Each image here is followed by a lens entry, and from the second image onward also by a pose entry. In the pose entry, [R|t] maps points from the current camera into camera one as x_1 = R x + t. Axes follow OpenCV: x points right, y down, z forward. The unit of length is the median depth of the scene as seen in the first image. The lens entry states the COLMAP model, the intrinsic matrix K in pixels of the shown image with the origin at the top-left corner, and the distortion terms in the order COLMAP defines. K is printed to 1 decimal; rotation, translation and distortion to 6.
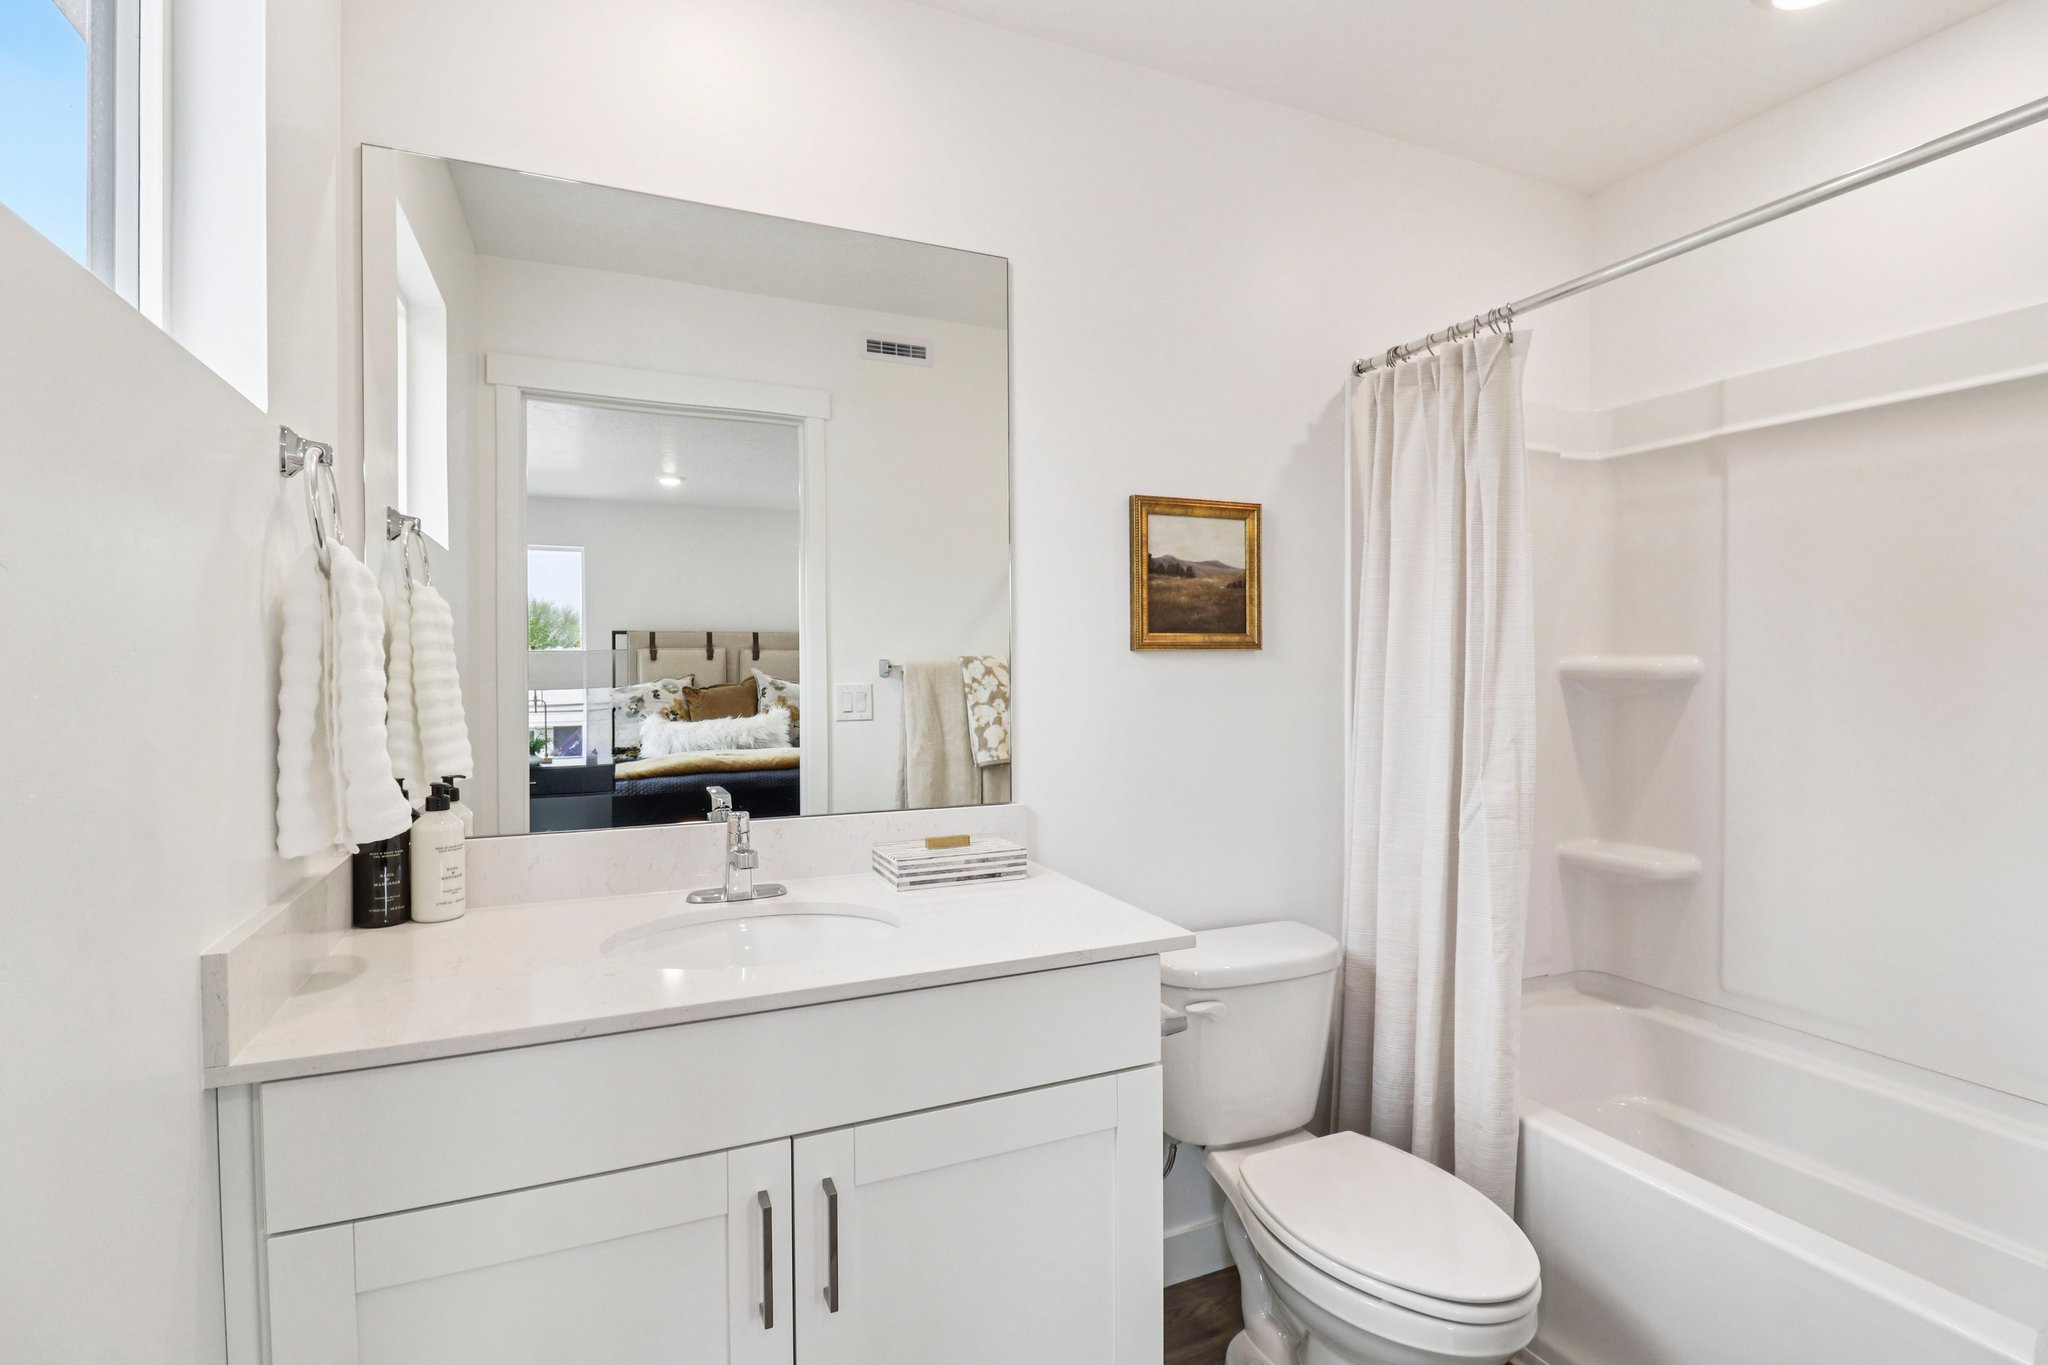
lens RADIAL K [[976.3, 0, 1008.9], [0, 976.3, 665.0], [0, 0, 1]] dist [-0.007162, -0.009071]
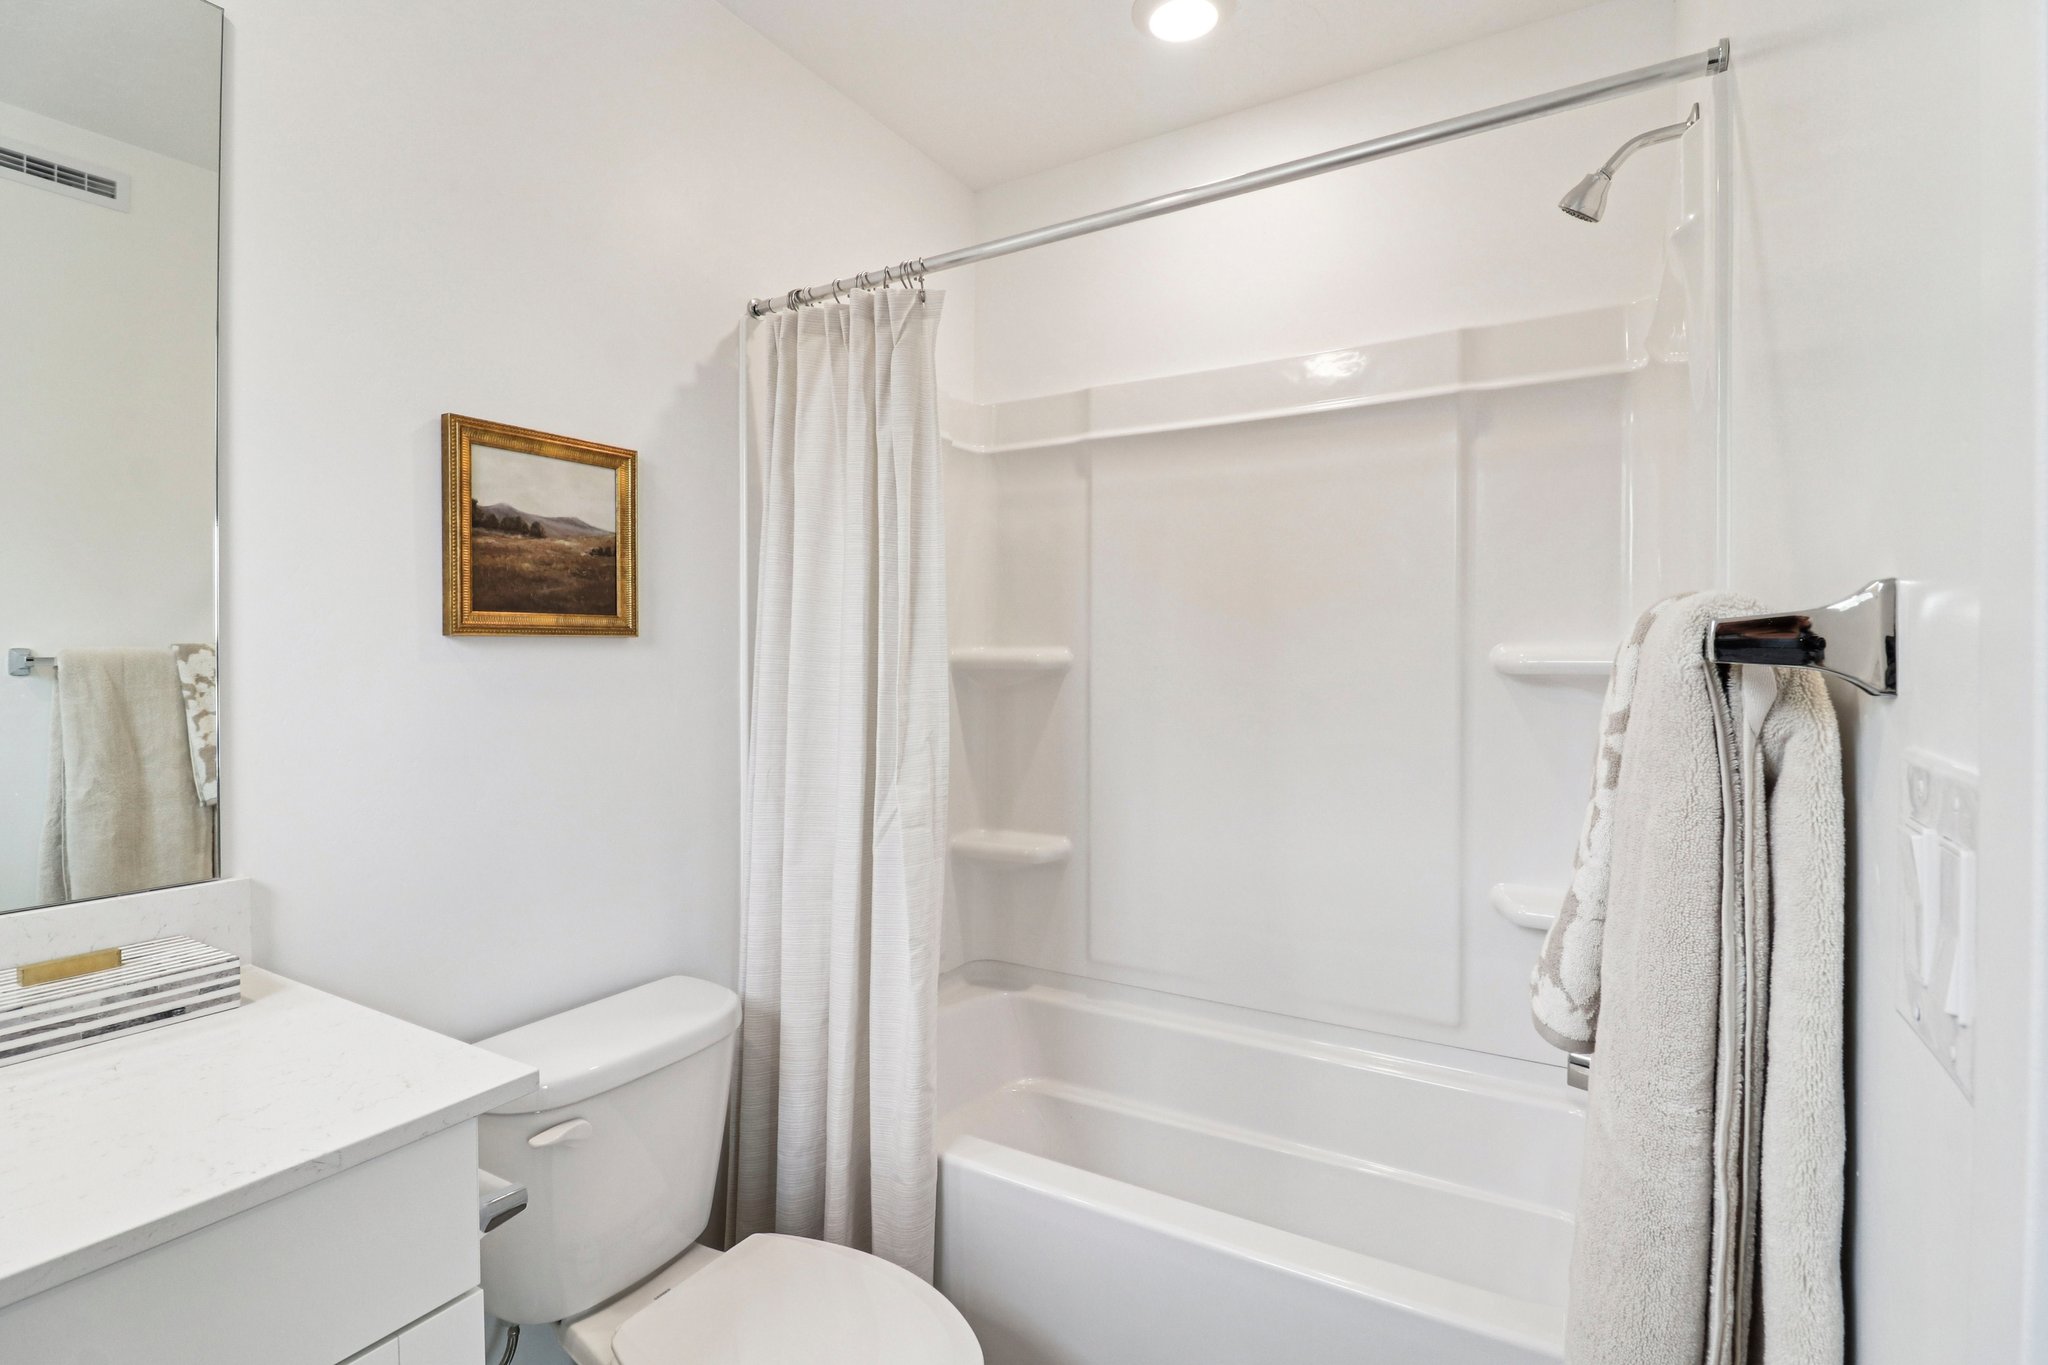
lens RADIAL K [[975.8, 0, 1023.1], [0, 975.8, 658.9], [0, 0, 1]] dist [0.002630, -0.012683]
pose [[0.805193, -0.001812, 0.593011, 0.041486], [0.000840, 0.999998, 0.001915, 0.001125], [-0.593013, -0.001044, 0.805192, 0.177194]]
